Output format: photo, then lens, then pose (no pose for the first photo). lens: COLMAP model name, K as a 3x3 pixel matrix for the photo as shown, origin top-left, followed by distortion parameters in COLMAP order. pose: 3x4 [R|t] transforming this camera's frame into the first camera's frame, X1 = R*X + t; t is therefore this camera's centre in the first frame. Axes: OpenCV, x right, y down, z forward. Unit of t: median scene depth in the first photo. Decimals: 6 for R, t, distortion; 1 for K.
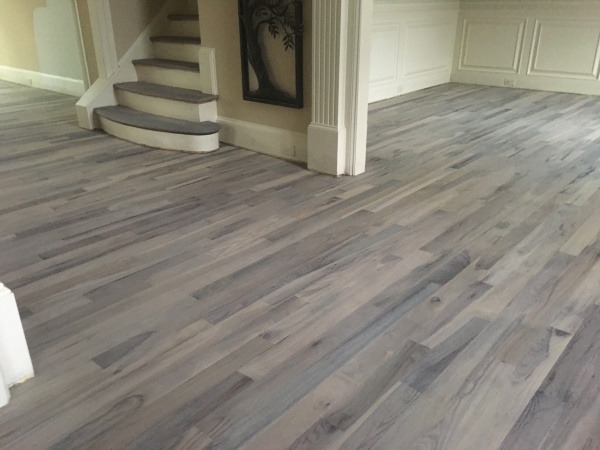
lens RADIAL K [[510.1, 0, 300.0], [0, 510.1, 225.0], [0, 0, 1]] dist [0.108382, -0.149693]
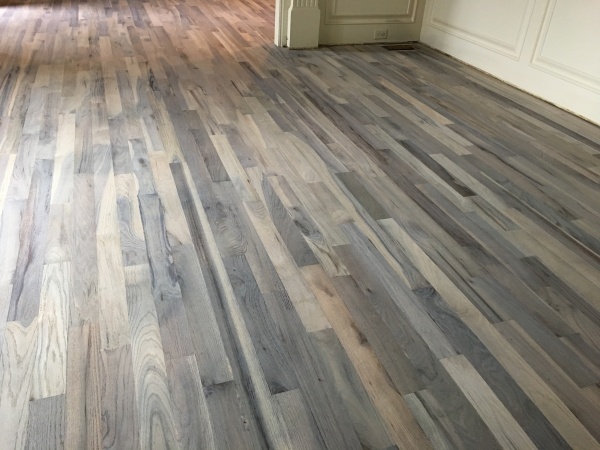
lens RADIAL K [[510.1, 0, 300.0], [0, 510.1, 225.0], [0, 0, 1]] dist [0.108382, -0.149693]
pose [[-0.493832, 0.449406, -0.744422, 1.124702], [-0.391469, 0.649533, 0.651812, -0.603307], [0.776455, 0.613304, -0.144832, 1.347512]]
